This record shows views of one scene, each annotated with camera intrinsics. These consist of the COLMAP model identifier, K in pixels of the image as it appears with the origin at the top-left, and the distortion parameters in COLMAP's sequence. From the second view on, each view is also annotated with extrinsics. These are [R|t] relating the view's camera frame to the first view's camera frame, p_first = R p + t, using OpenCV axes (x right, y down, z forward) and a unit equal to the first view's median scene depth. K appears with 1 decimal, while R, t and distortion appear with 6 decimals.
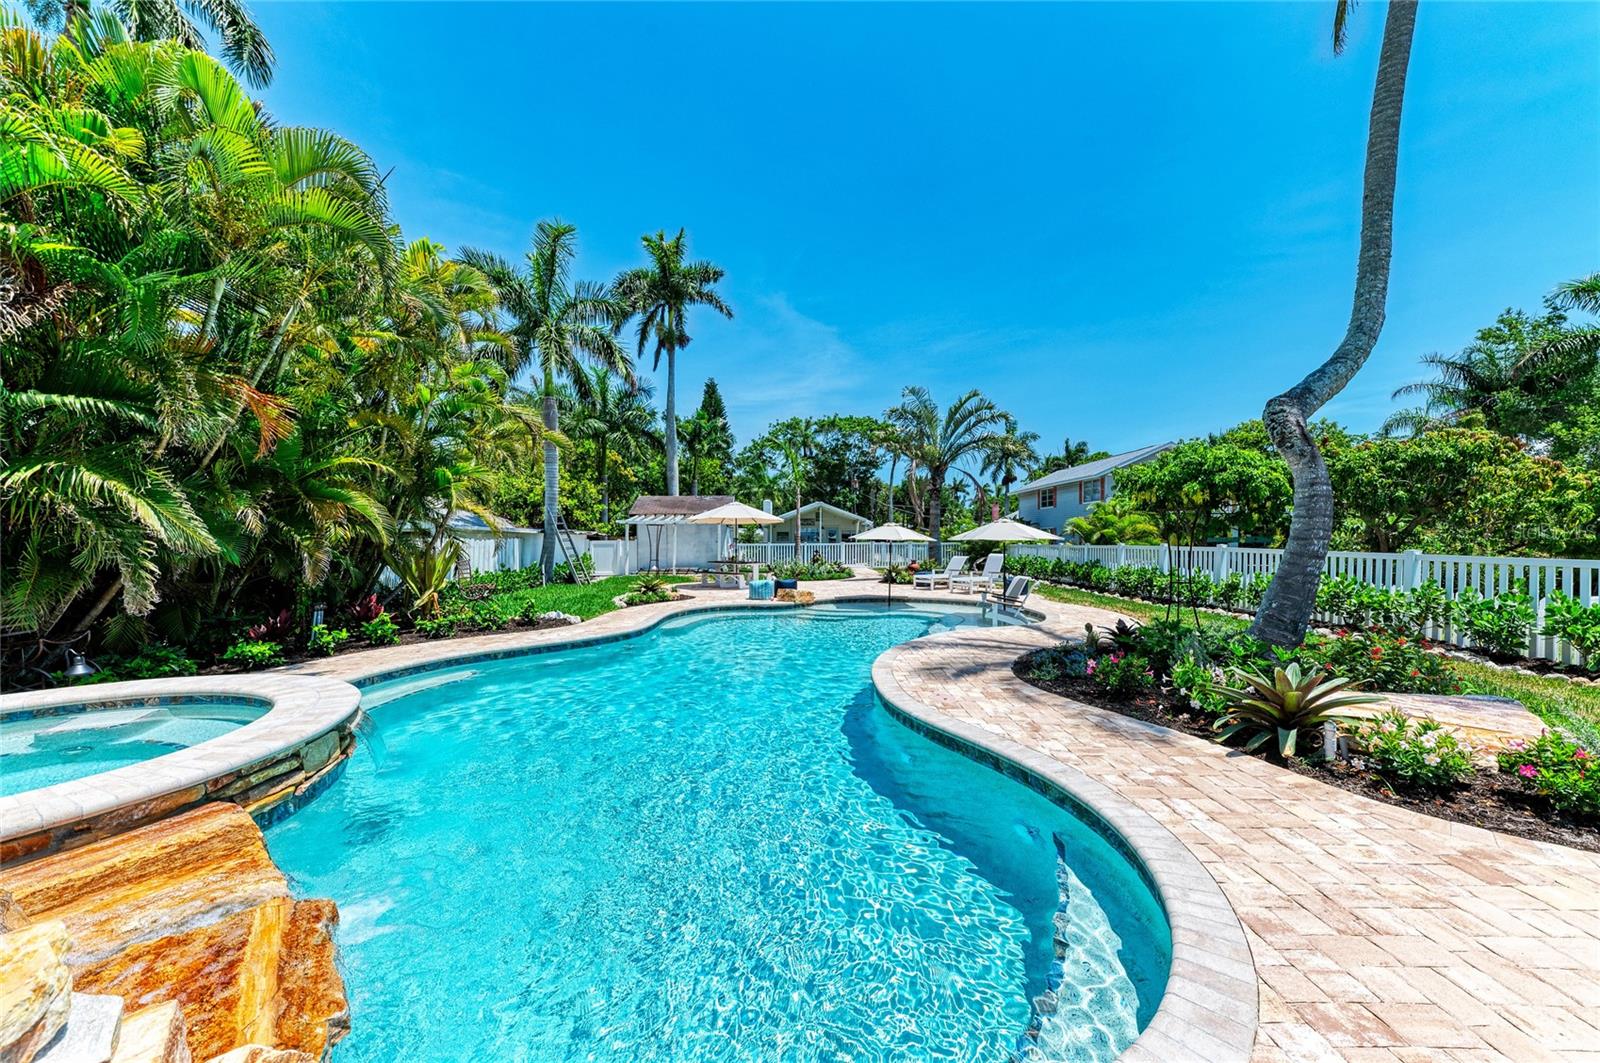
lens RADIAL K [[563.3, 0, 804.1], [0, 563.3, 543.4], [0, 0, 1]] dist [0.000156, -0.000110]
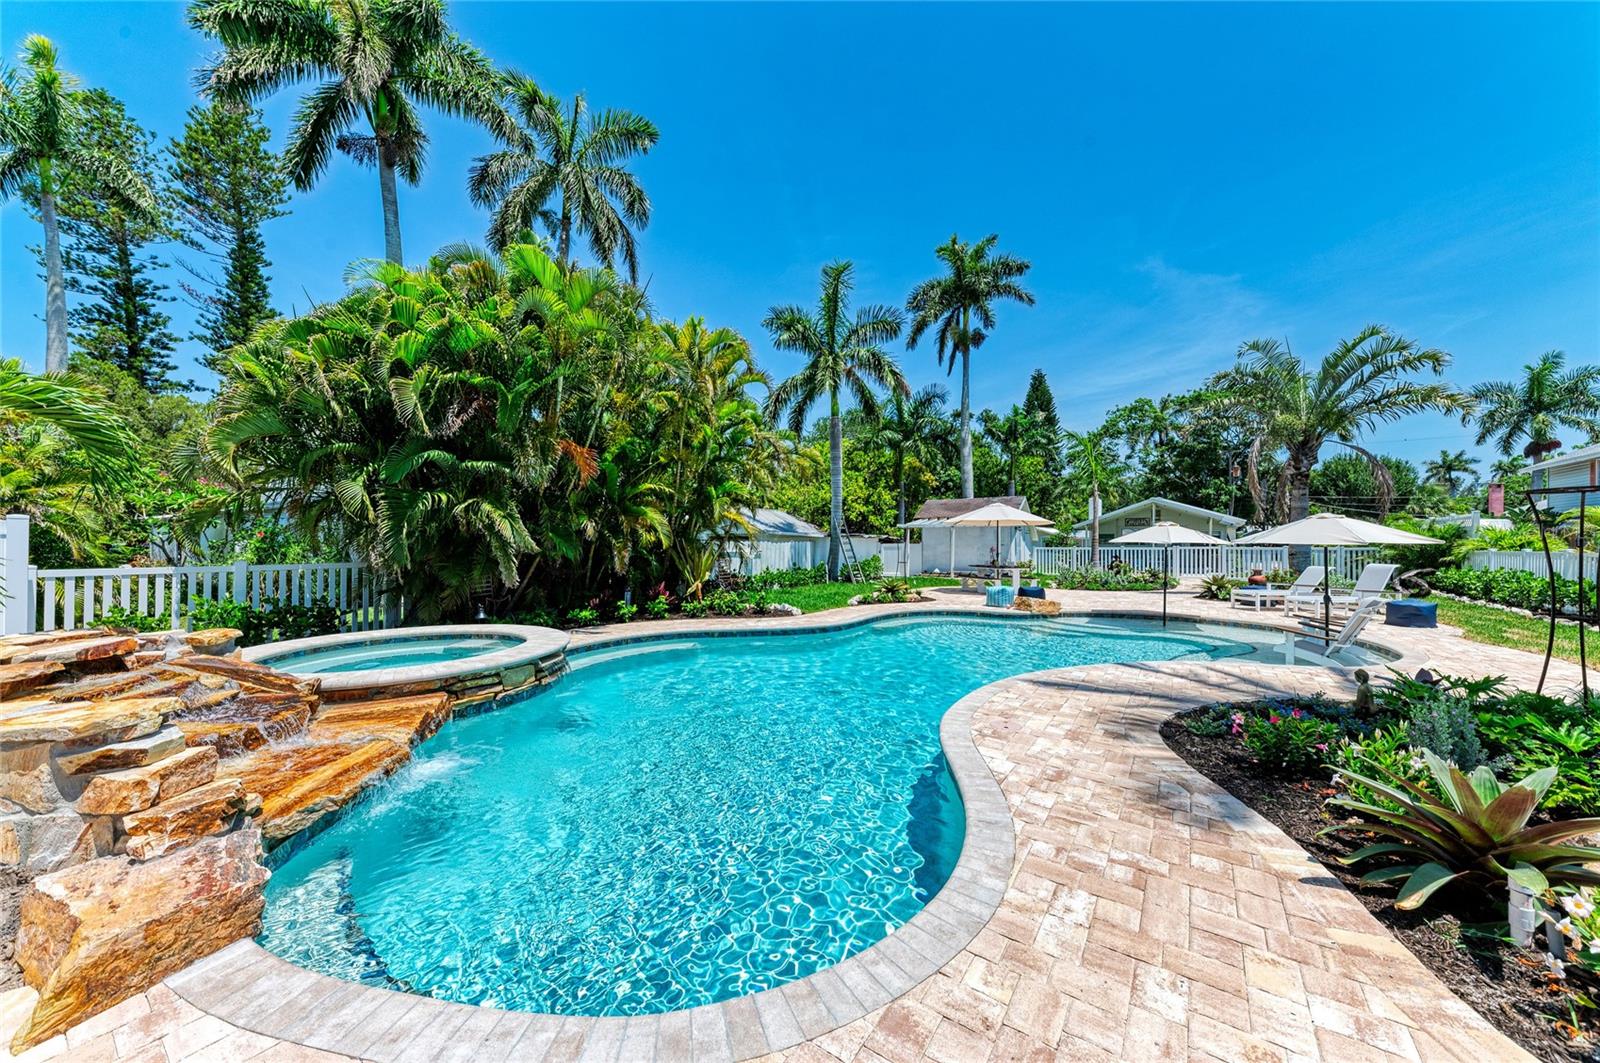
lens RADIAL K [[563.3, 0, 804.1], [0, 563.3, 543.4], [0, 0, 1]] dist [0.000156, -0.000110]
pose [[0.813286, 0.001463, -0.581862, 0.140767], [-0.004518, 0.999983, -0.003801, -0.000326], [0.581846, 0.005720, 0.813279, 0.034781]]
